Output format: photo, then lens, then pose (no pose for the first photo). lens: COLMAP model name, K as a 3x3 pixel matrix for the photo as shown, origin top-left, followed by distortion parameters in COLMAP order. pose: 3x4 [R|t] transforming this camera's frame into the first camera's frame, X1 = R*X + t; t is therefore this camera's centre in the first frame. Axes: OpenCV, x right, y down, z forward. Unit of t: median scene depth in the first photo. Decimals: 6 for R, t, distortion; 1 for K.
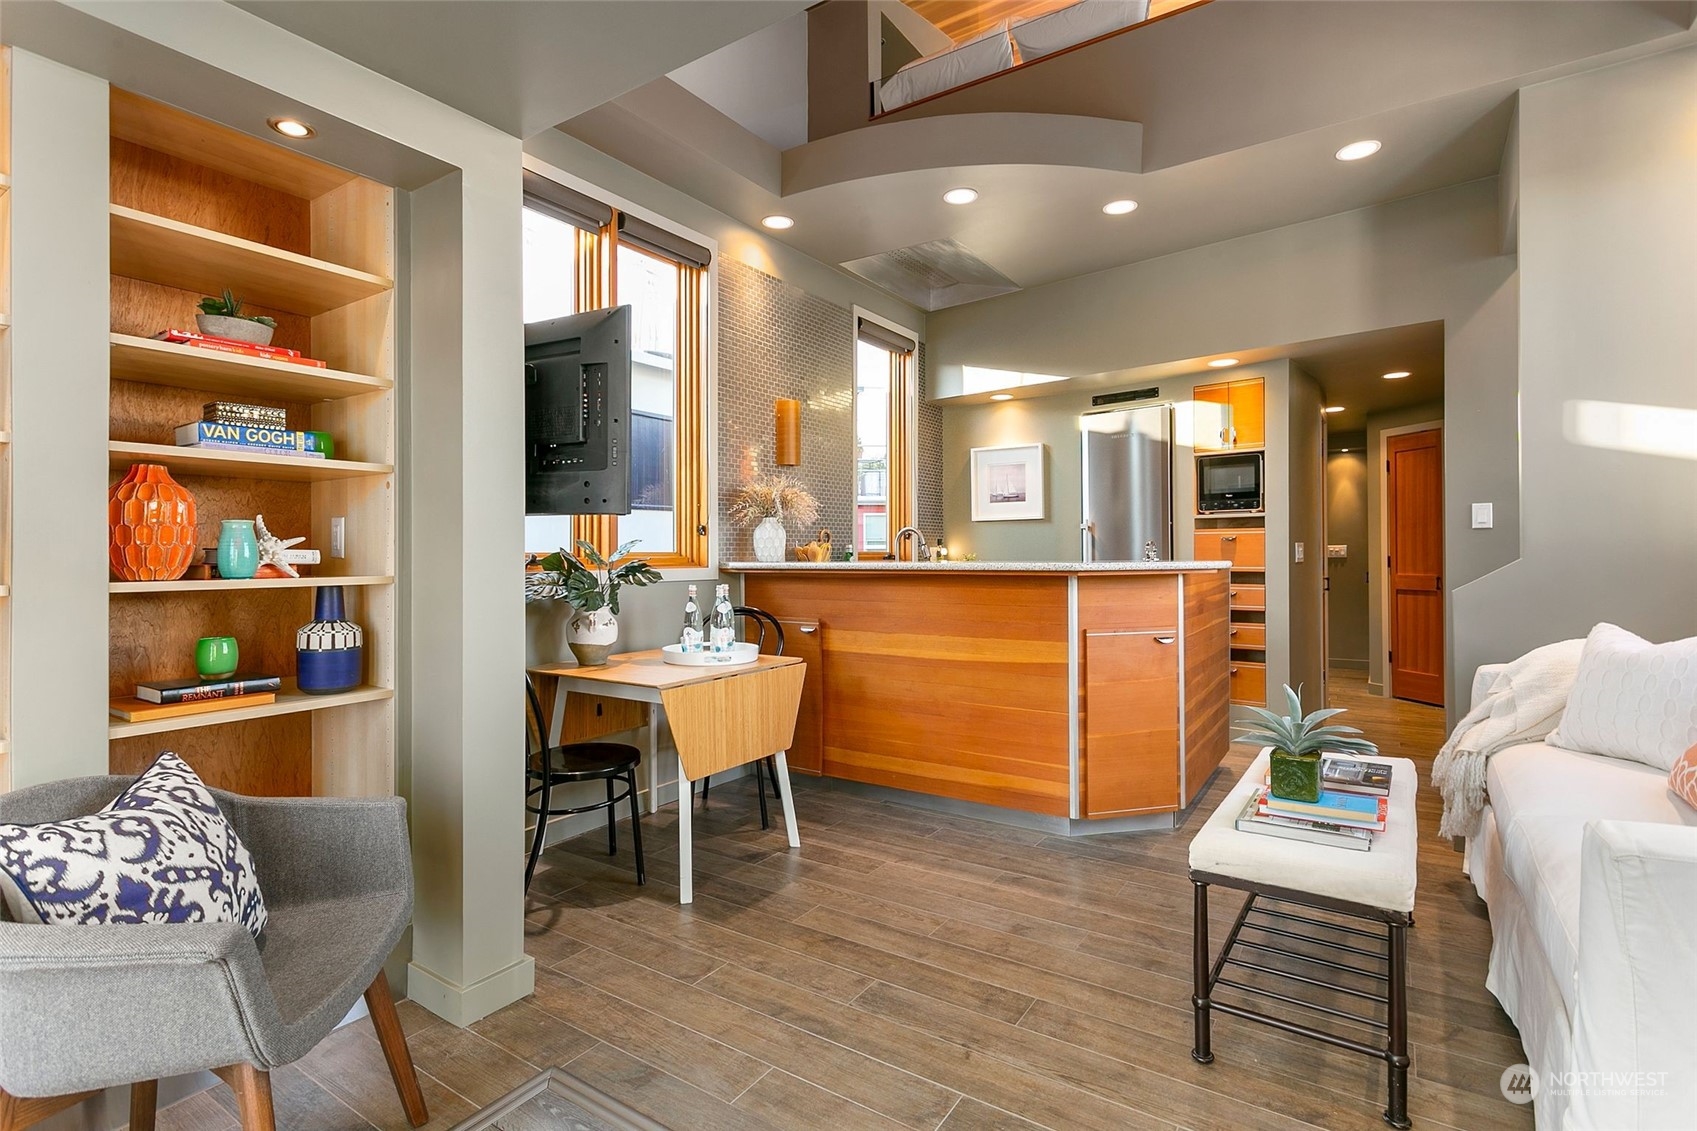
lens RADIAL K [[818.1, 0, 839.3], [0, 818.1, 551.7], [0, 0, 1]] dist [0.002387, 0.000618]
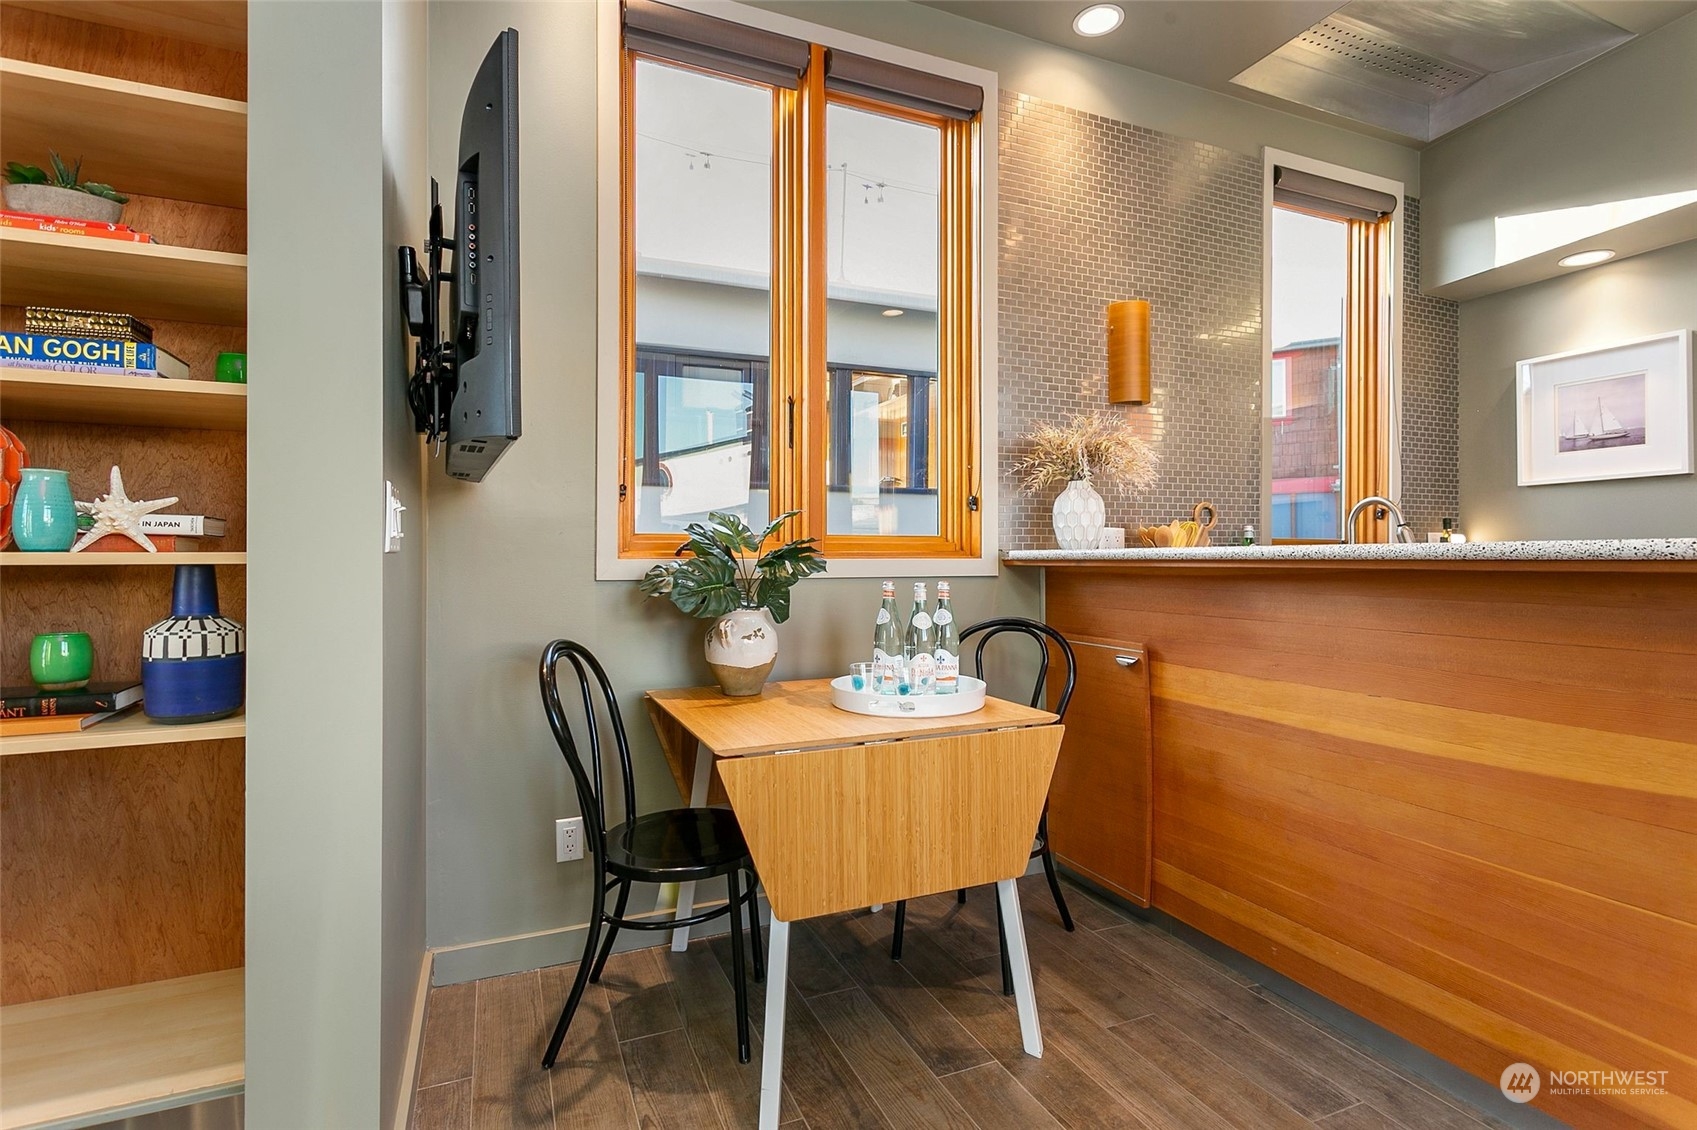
lens RADIAL K [[812.6, 0, 838.9], [0, 812.6, 556.9], [0, 0, 1]] dist [0.002992, 0.001353]
pose [[0.838003, 0.002603, -0.545660, 0.106169], [-0.000594, 0.999992, 0.003858, 0.015592], [0.545666, -0.002909, 0.837998, 0.361743]]
